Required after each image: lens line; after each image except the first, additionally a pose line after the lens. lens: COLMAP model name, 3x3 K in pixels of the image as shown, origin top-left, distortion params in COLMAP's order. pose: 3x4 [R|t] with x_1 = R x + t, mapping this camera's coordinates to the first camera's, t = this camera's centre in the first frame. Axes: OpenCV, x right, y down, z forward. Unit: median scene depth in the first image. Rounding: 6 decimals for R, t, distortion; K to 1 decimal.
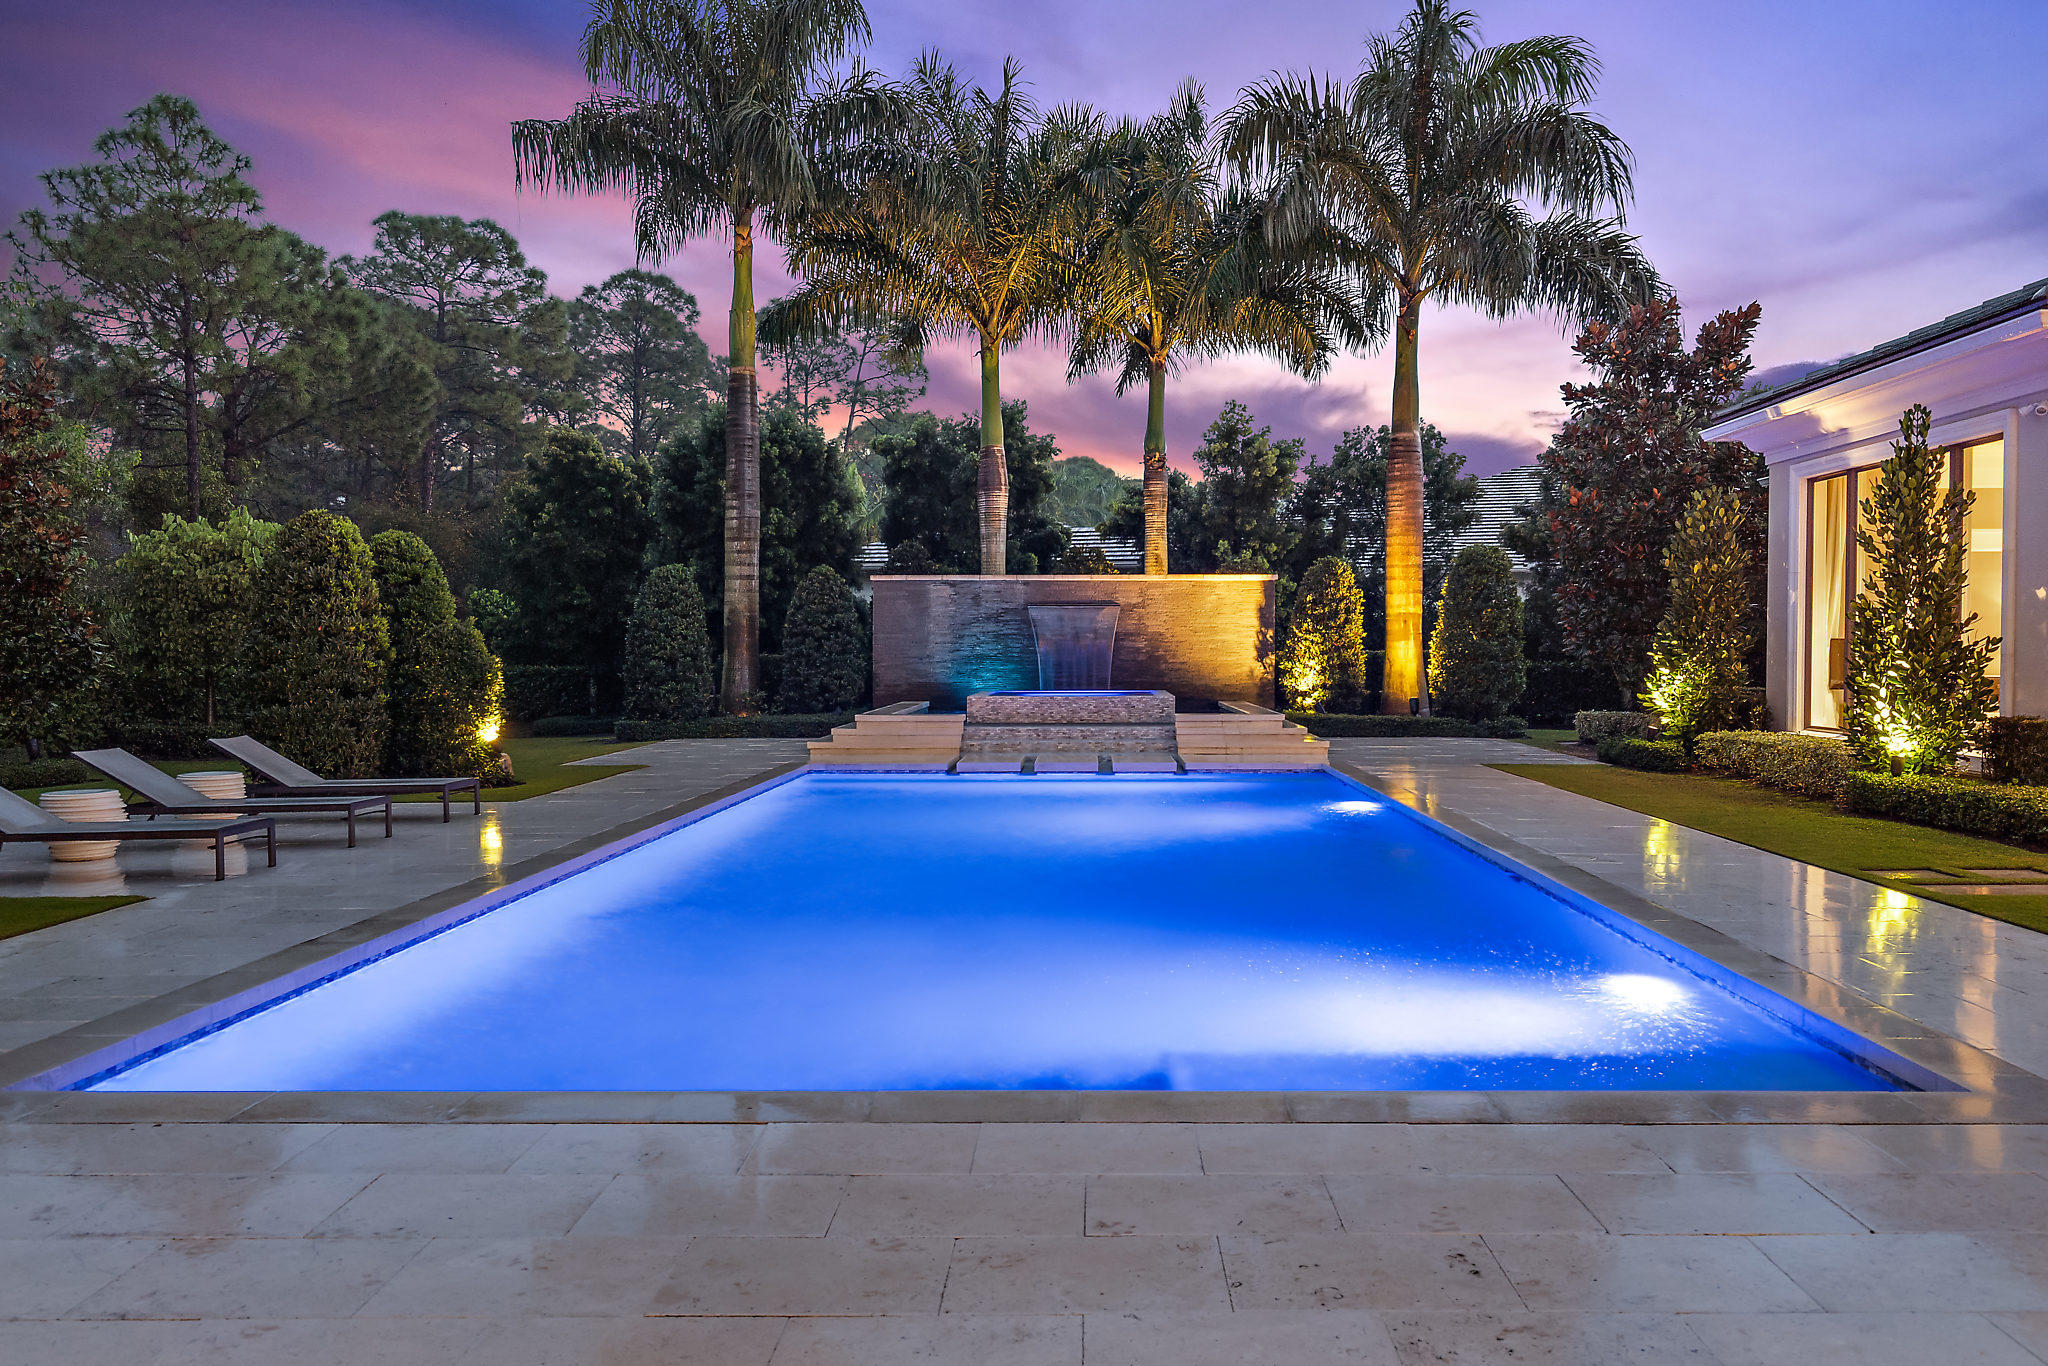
lens RADIAL K [[1558.2, 0, 1047.8], [0, 1558.2, 681.6], [0, 0, 1]] dist [0.027441, -0.017470]
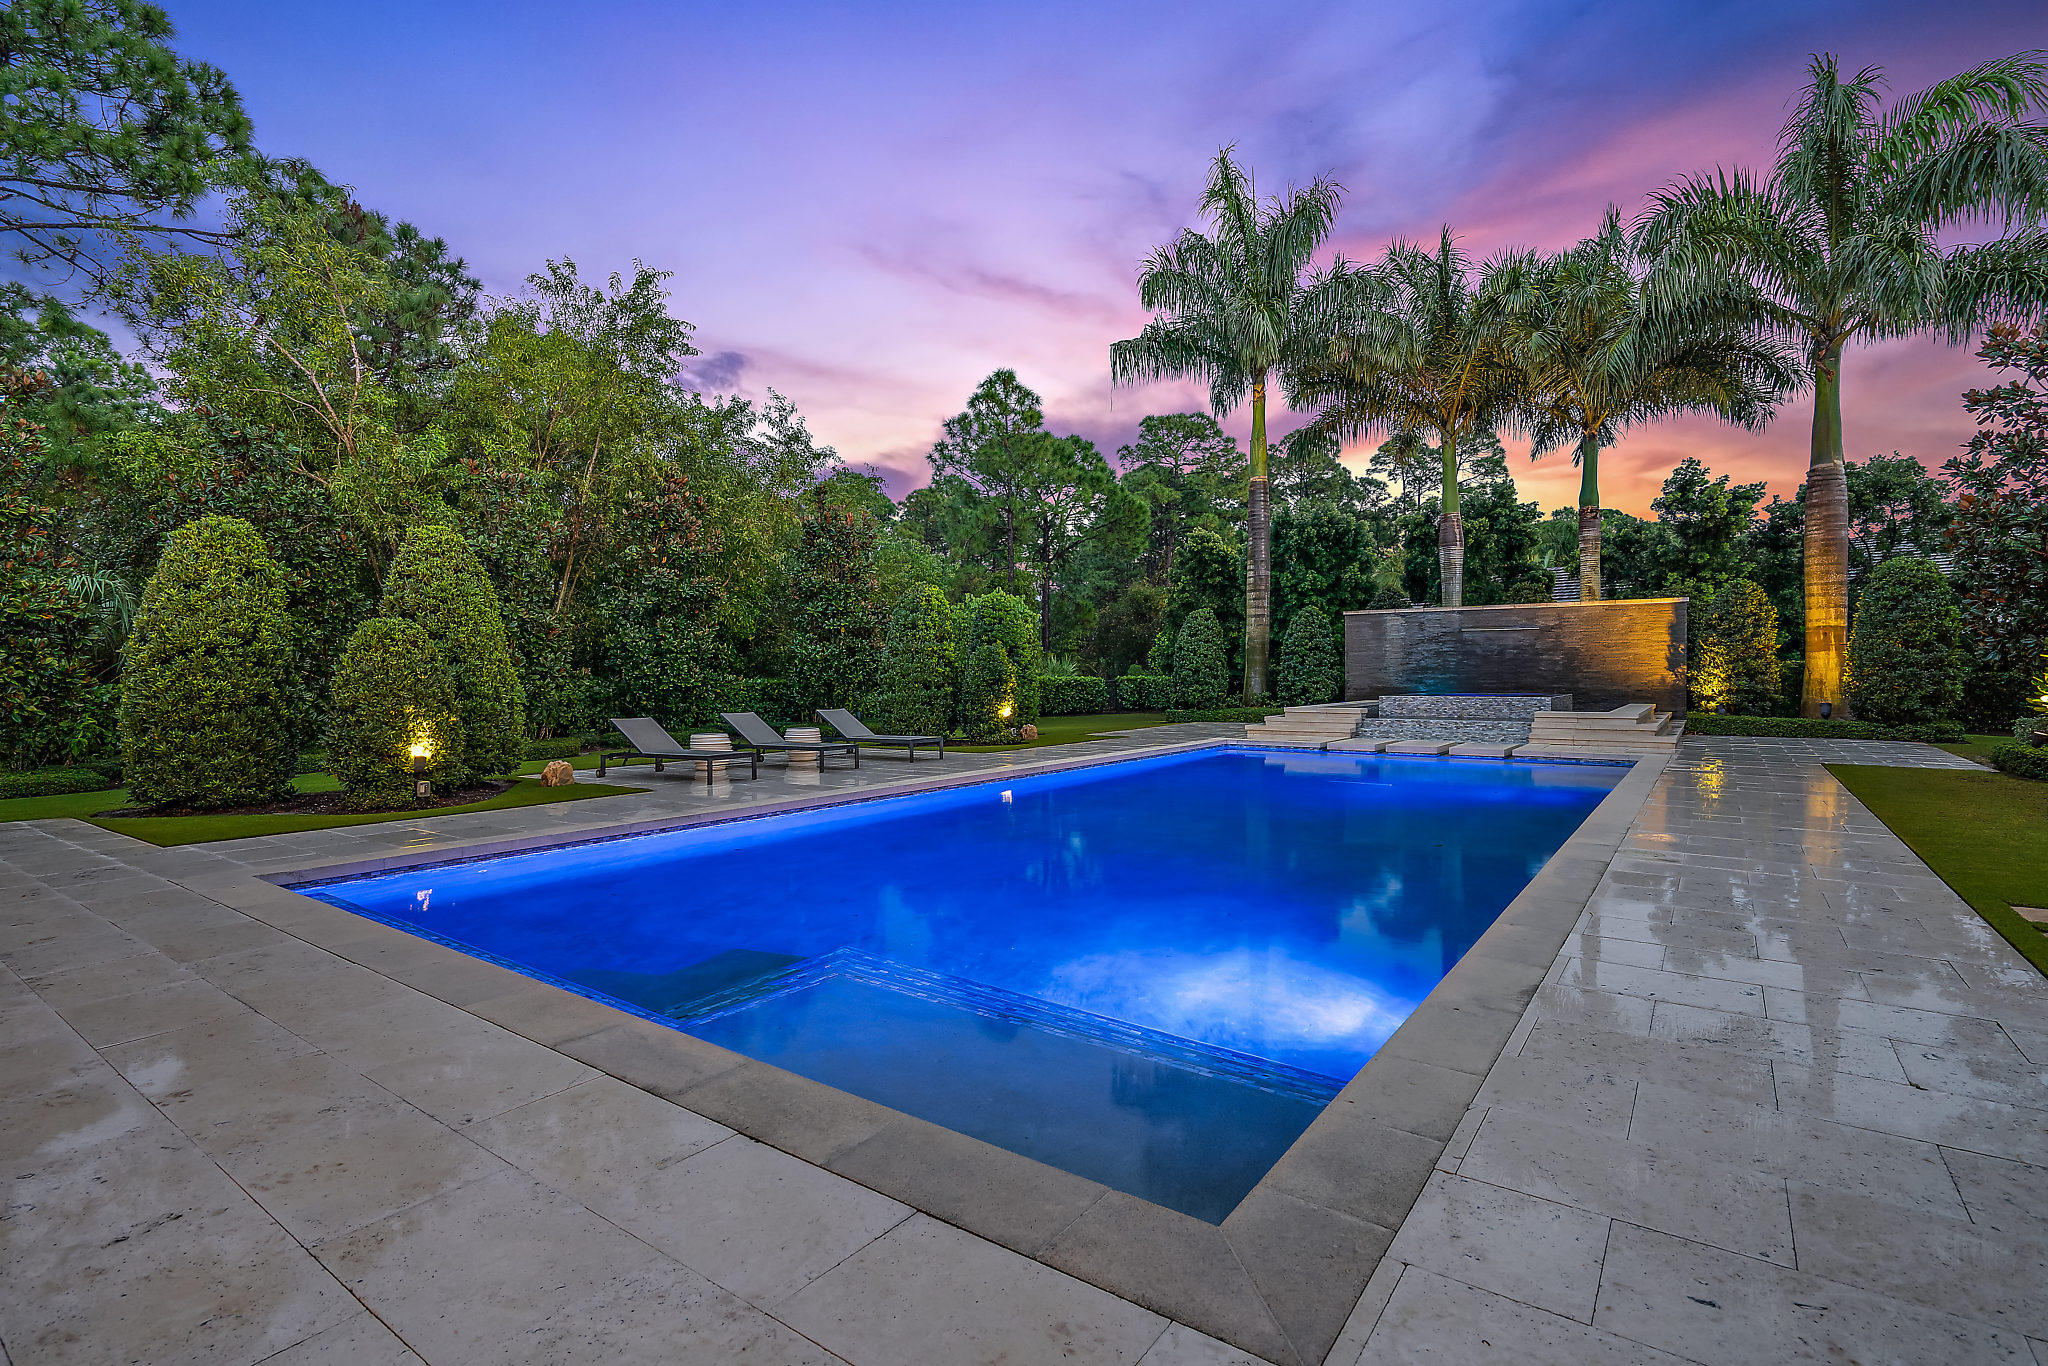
lens RADIAL K [[948.6, 0, 1023.0], [0, 948.6, 693.2], [0, 0, 1]] dist [-0.005095, 0.003443]
pose [[0.818110, 0.010358, -0.574968, 0.148884], [-0.008794, 0.999946, 0.005501, 0.004868], [0.574994, 0.000556, 0.818157, 0.118947]]
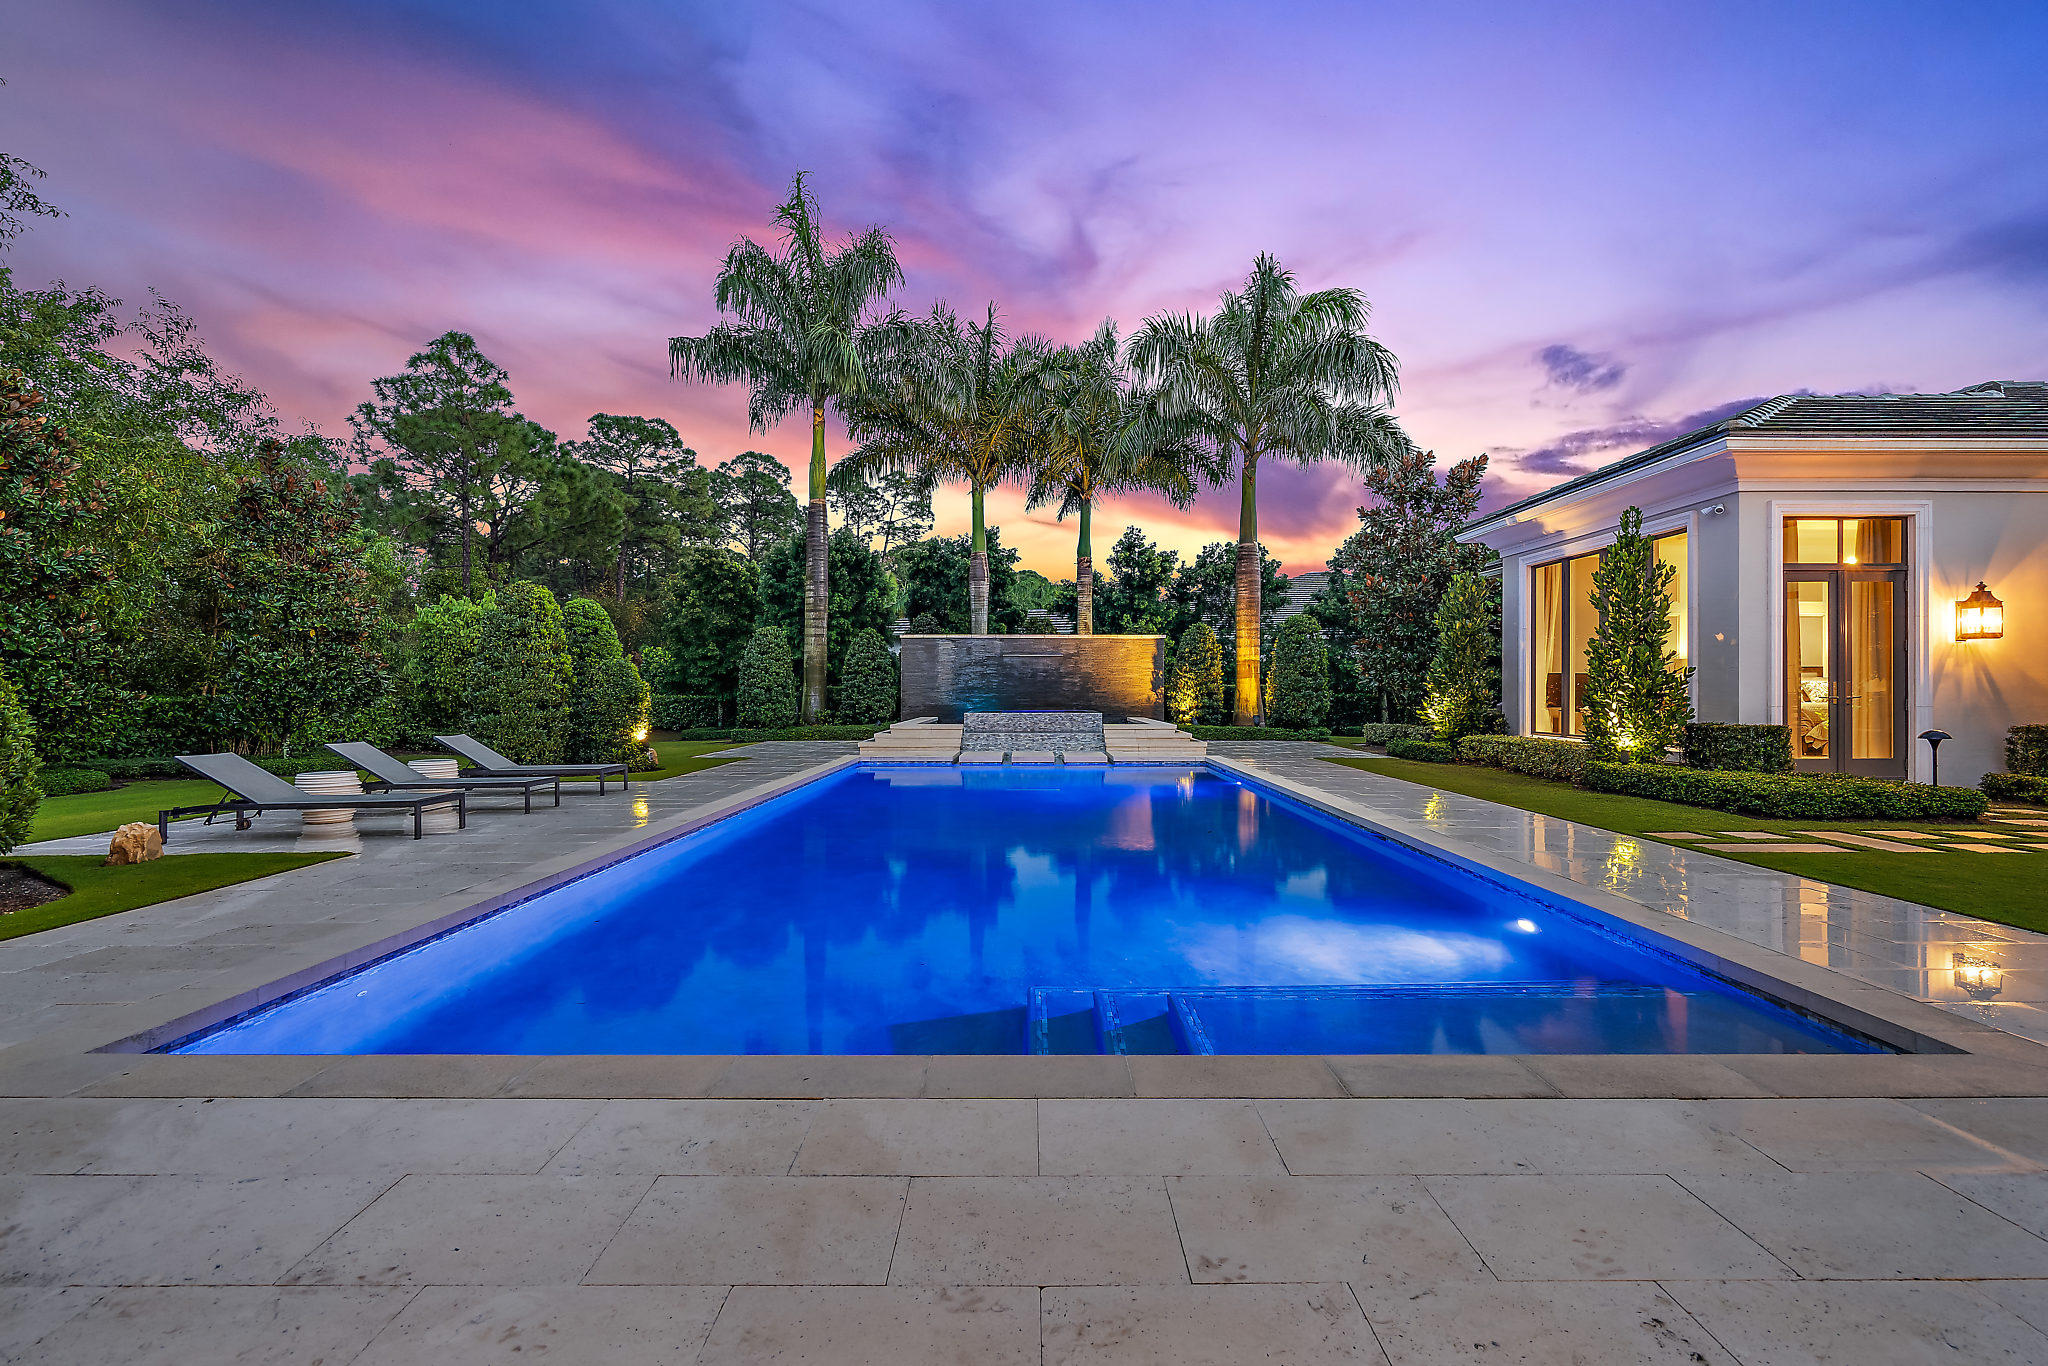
lens RADIAL K [[948.6, 0, 1013.9], [0, 948.6, 684.7], [0, 0, 1]] dist [-0.005095, 0.003443]
pose [[0.999938, 0.002517, 0.010826, -0.011974], [-0.002220, 0.999621, -0.027433, 0.006352], [-0.010891, 0.027407, 0.999565, 0.071283]]
